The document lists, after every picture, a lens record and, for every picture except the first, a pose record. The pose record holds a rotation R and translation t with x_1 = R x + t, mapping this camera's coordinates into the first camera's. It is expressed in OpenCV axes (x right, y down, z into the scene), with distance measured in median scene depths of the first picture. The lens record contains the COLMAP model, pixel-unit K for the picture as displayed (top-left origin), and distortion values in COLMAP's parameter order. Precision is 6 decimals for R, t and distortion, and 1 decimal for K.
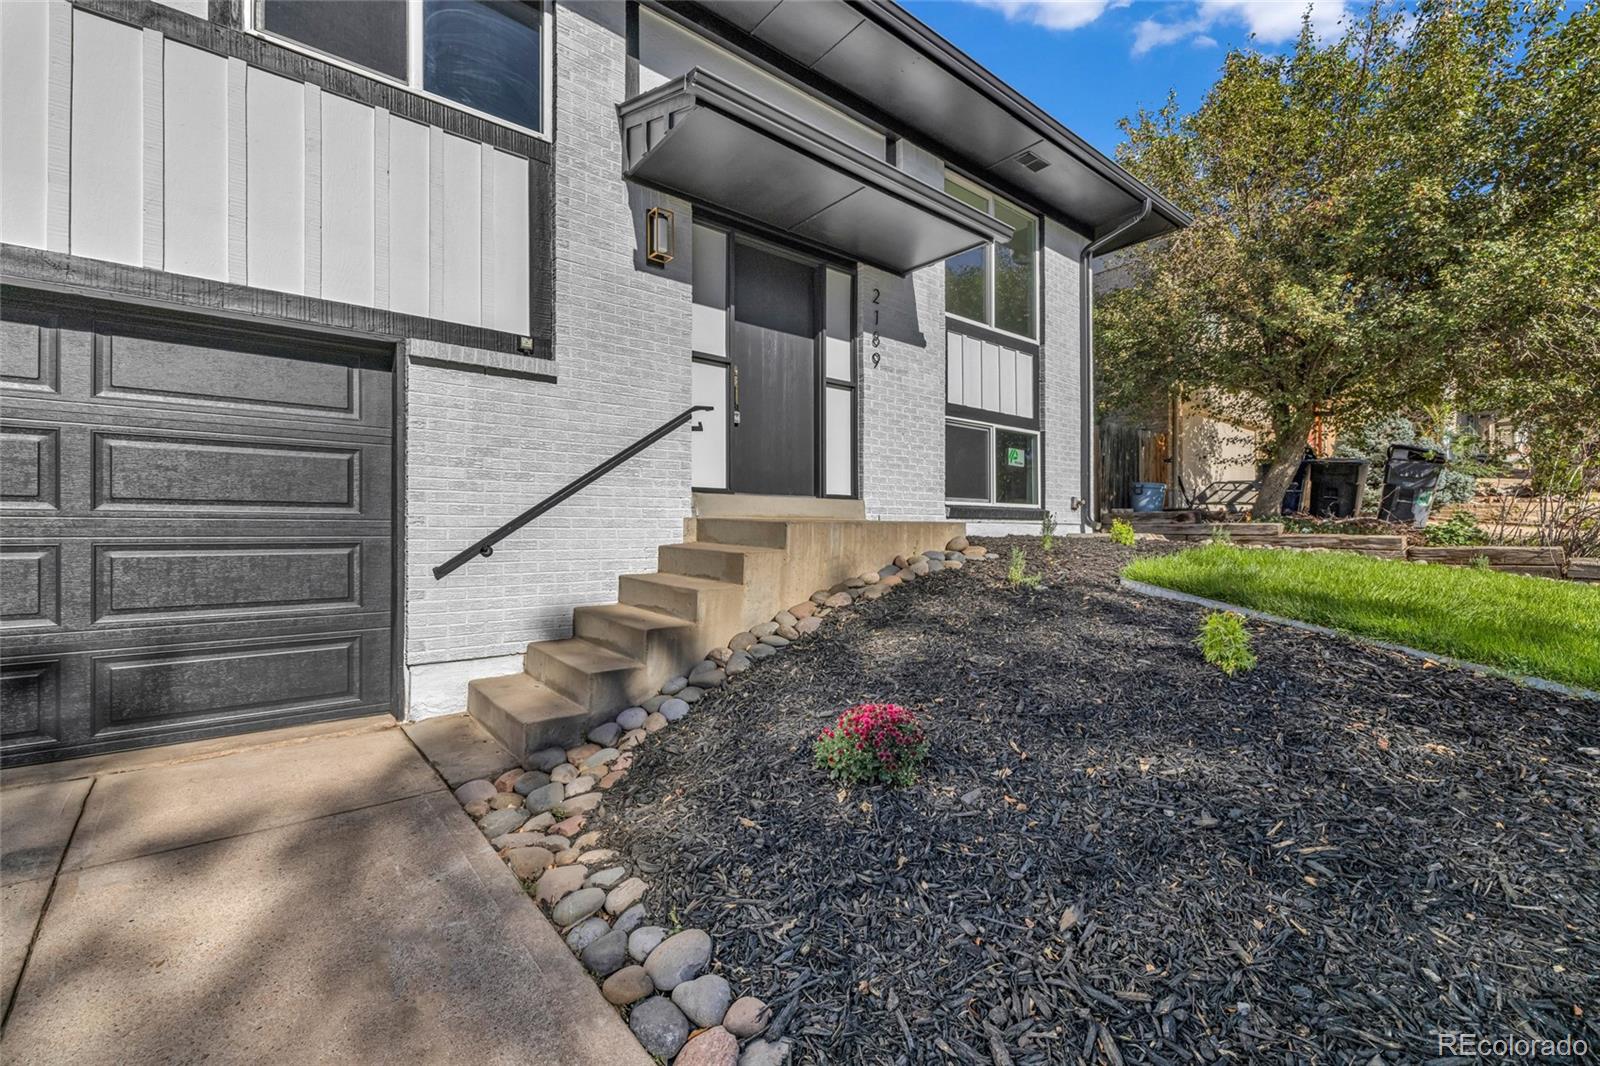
lens RADIAL K [[674.1, 0, 800.7], [0, 674.1, 533.2], [0, 0, 1]] dist [-0.007134, 0.000472]
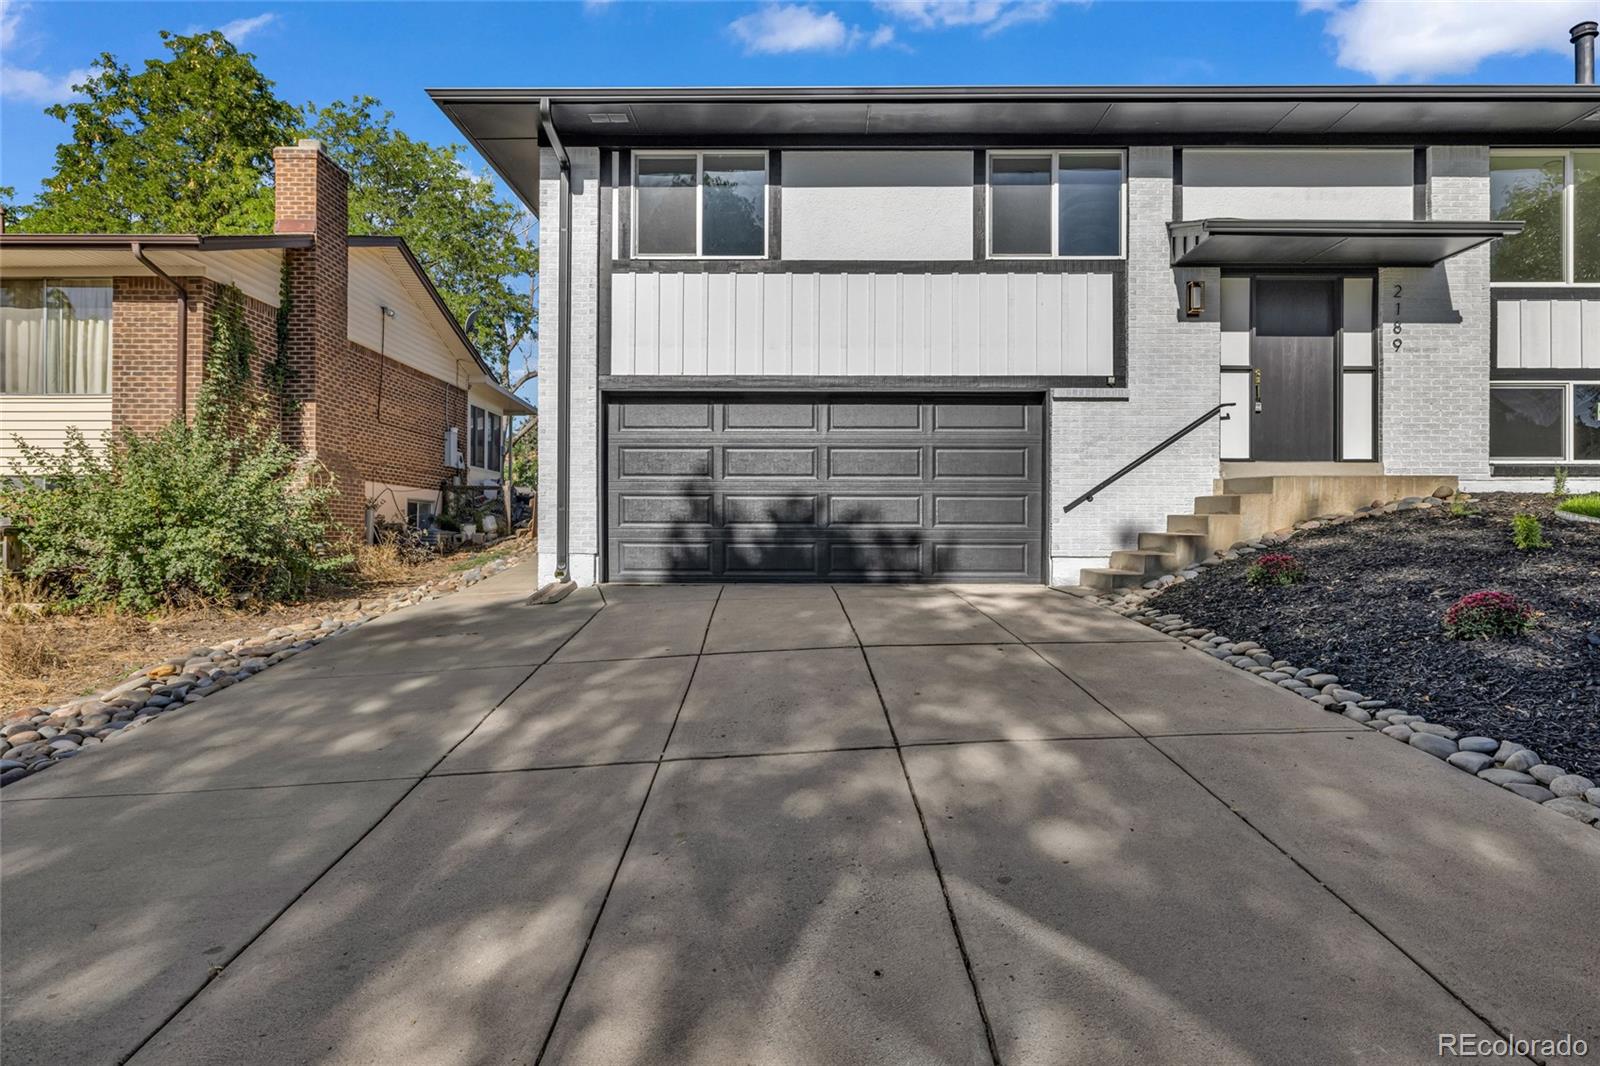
lens RADIAL K [[902.8, 0, 801.8], [0, 902.8, 534.8], [0, 0, 1]] dist [0.000680, -0.002021]
pose [[0.765019, 0.002011, -0.644004, 0.441344], [-0.004671, 0.999986, -0.002426, 0.116044], [0.643991, 0.004864, 0.765018, -1.184093]]
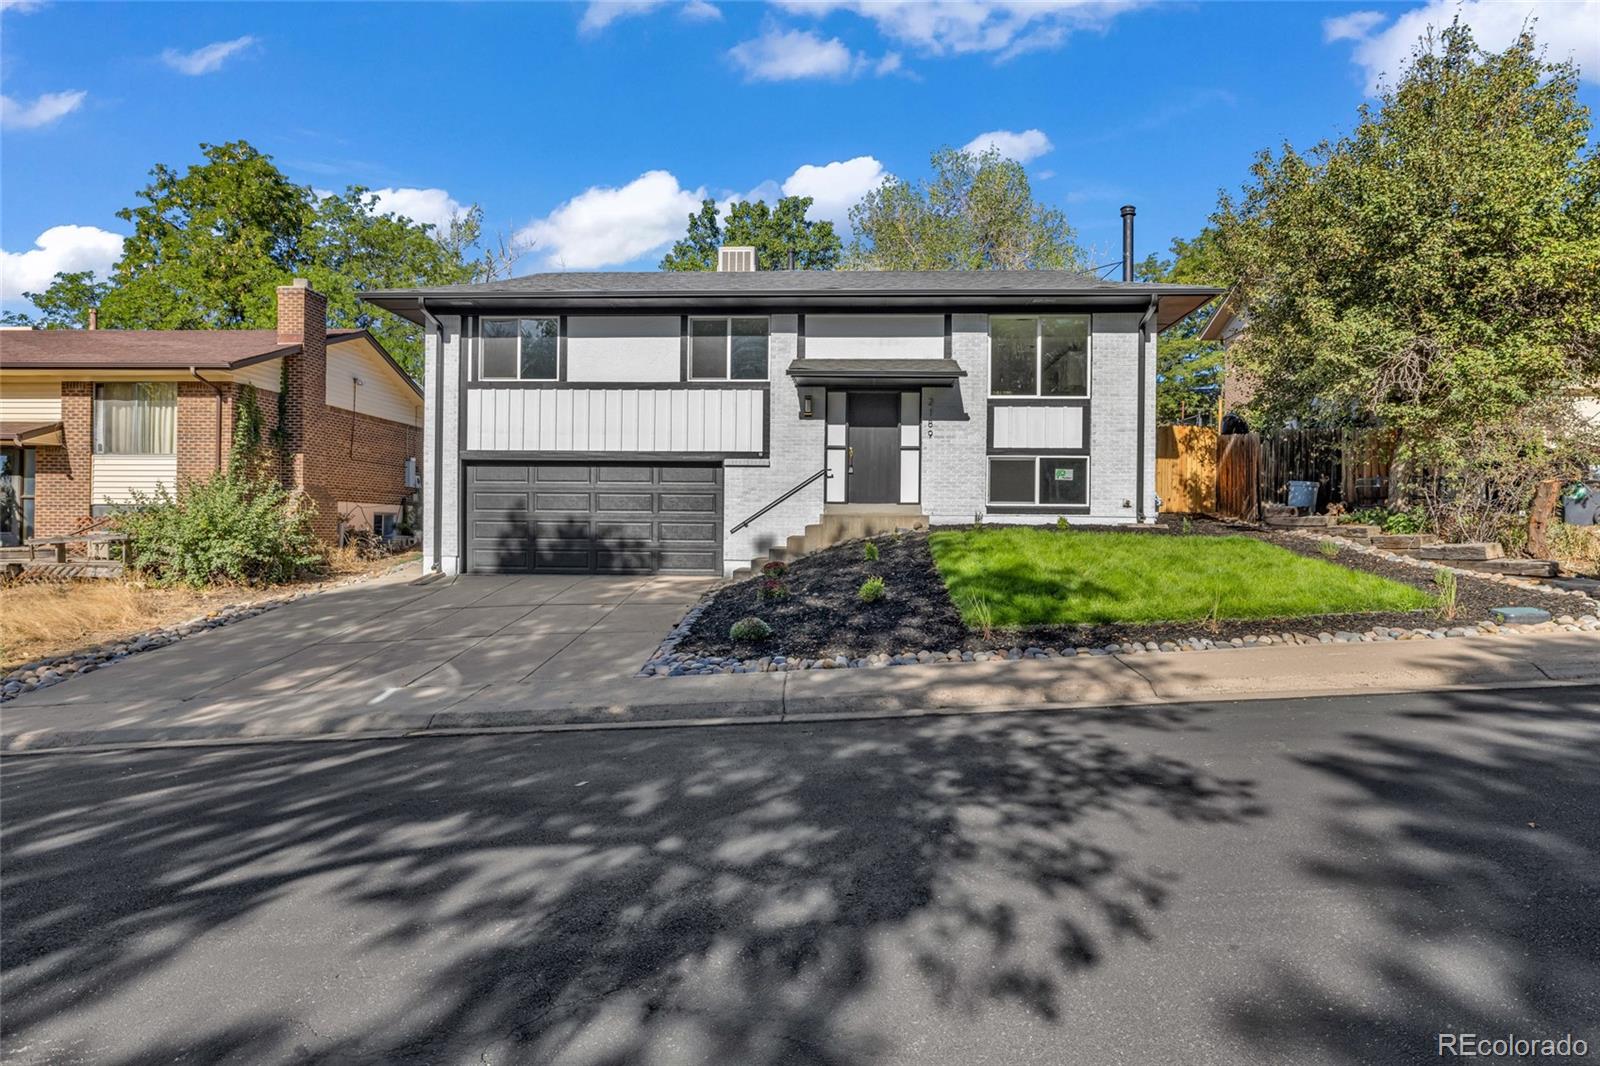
lens RADIAL K [[955.1, 0, 809.8], [0, 955.1, 531.8], [0, 0, 1]] dist [-0.003558, -0.005441]
pose [[0.739206, 0.010068, -0.673404, 2.300596], [-0.010419, 0.999940, 0.003513, 0.033554], [0.673399, 0.004419, 0.739266, -1.734808]]
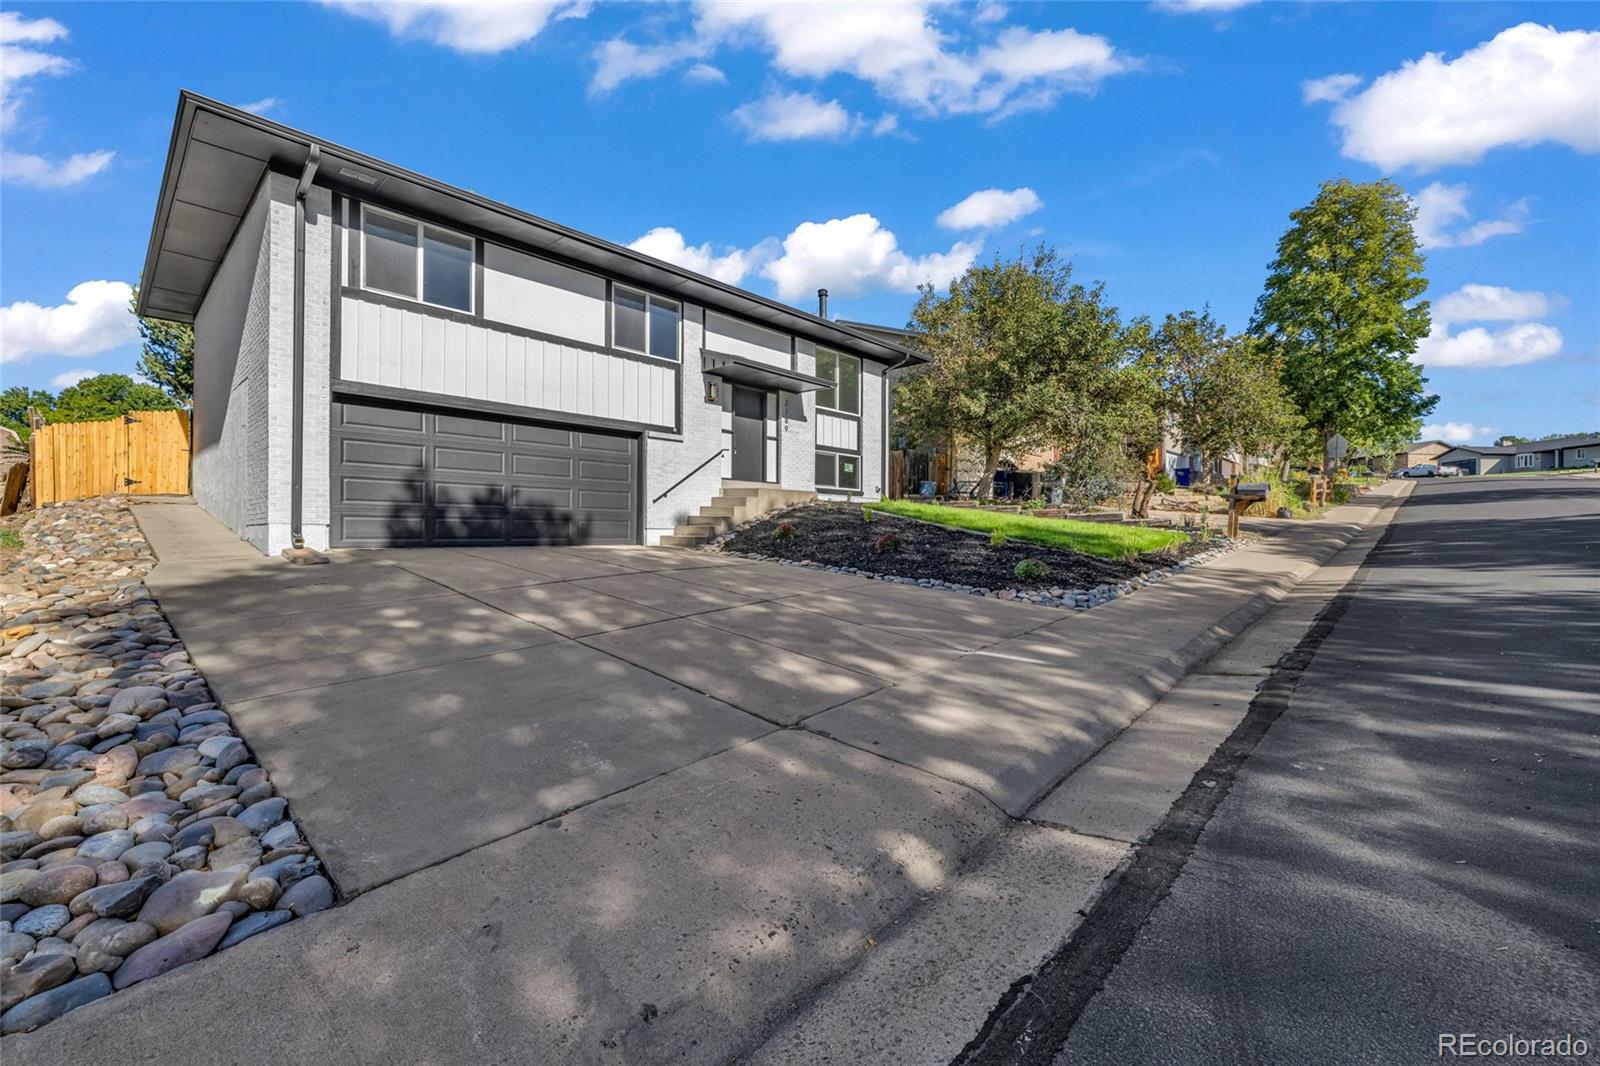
lens RADIAL K [[674.1, 0, 812.2], [0, 674.1, 527.8], [0, 0, 1]] dist [-0.007134, 0.000472]
pose [[0.988818, 0.006959, 0.148967, -0.216630], [-0.006035, 0.999960, -0.006657, 0.169848], [-0.149008, 0.005683, 0.988820, -1.969675]]
